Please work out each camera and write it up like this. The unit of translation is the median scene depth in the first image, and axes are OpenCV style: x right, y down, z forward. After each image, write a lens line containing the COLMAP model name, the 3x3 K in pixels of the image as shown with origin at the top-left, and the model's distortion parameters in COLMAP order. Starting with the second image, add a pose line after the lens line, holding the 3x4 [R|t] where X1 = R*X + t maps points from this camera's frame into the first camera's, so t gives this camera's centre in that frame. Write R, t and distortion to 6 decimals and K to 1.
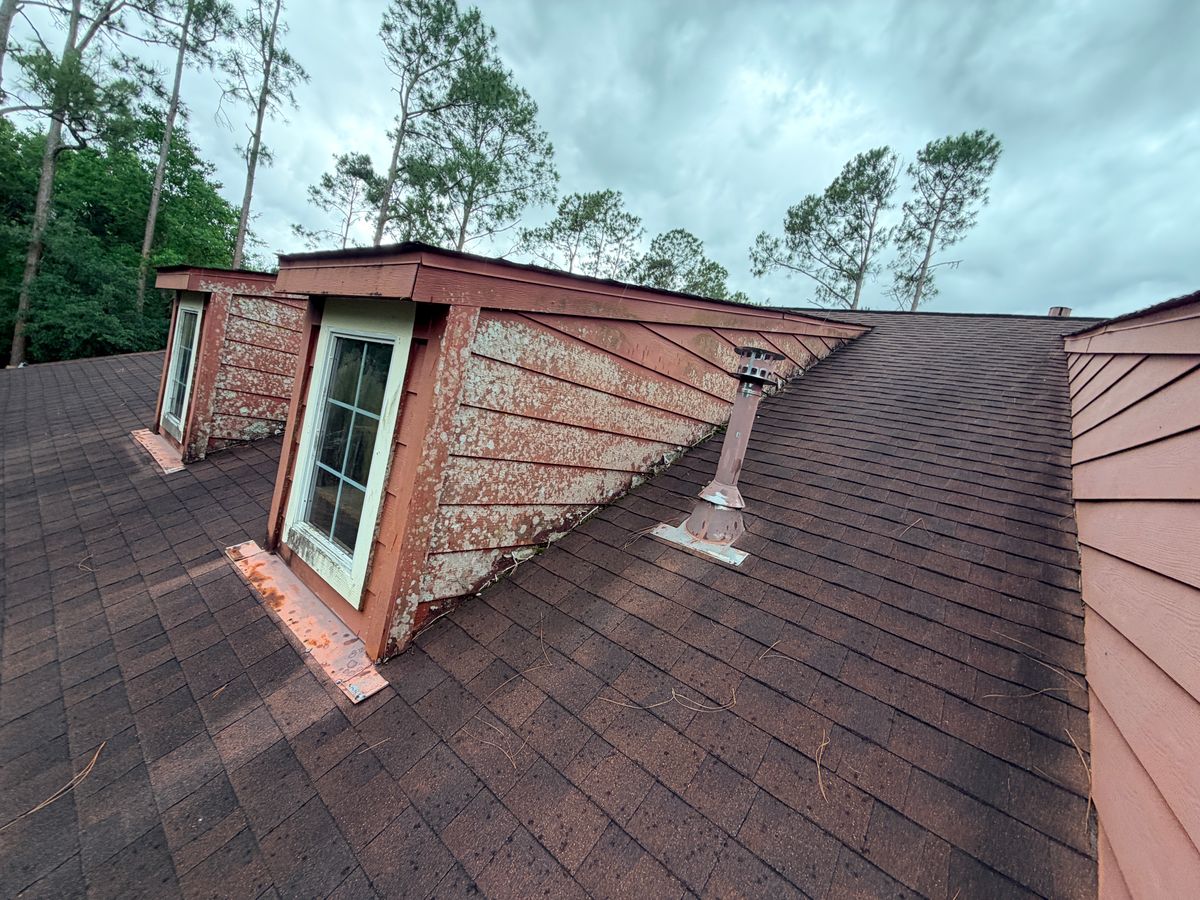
lens RADIAL K [[480.7, 0, 602.5], [0, 480.7, 443.3], [0, 0, 1]] dist [-0.001644, -0.000209]
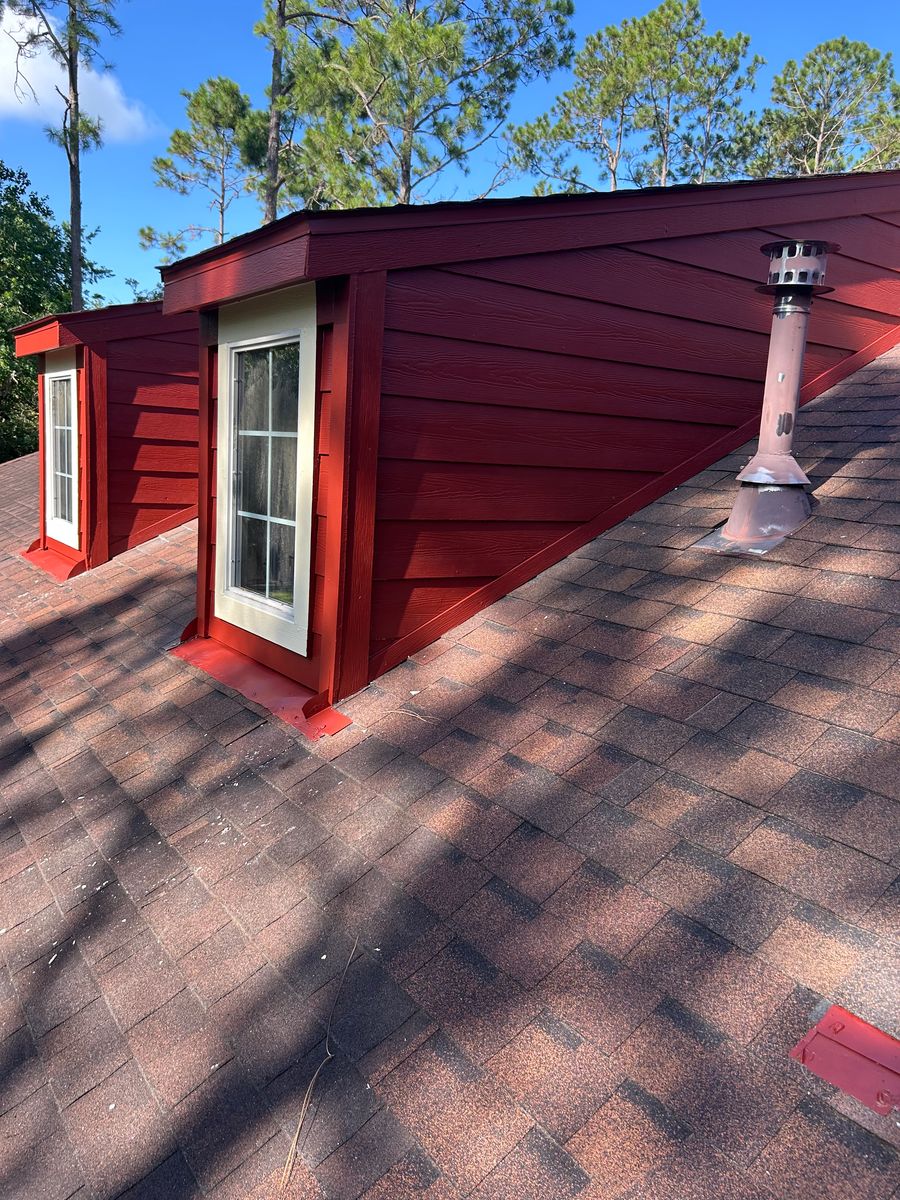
lens RADIAL K [[969.2, 0, 451.9], [0, 969.2, 604.1], [0, 0, 1]] dist [-0.004671, 0.000318]
pose [[0.943065, -0.127403, -0.307241, 0.225092], [0.142279, 0.989474, 0.026416, 0.197655], [0.300642, -0.068626, 0.951265, -0.452069]]
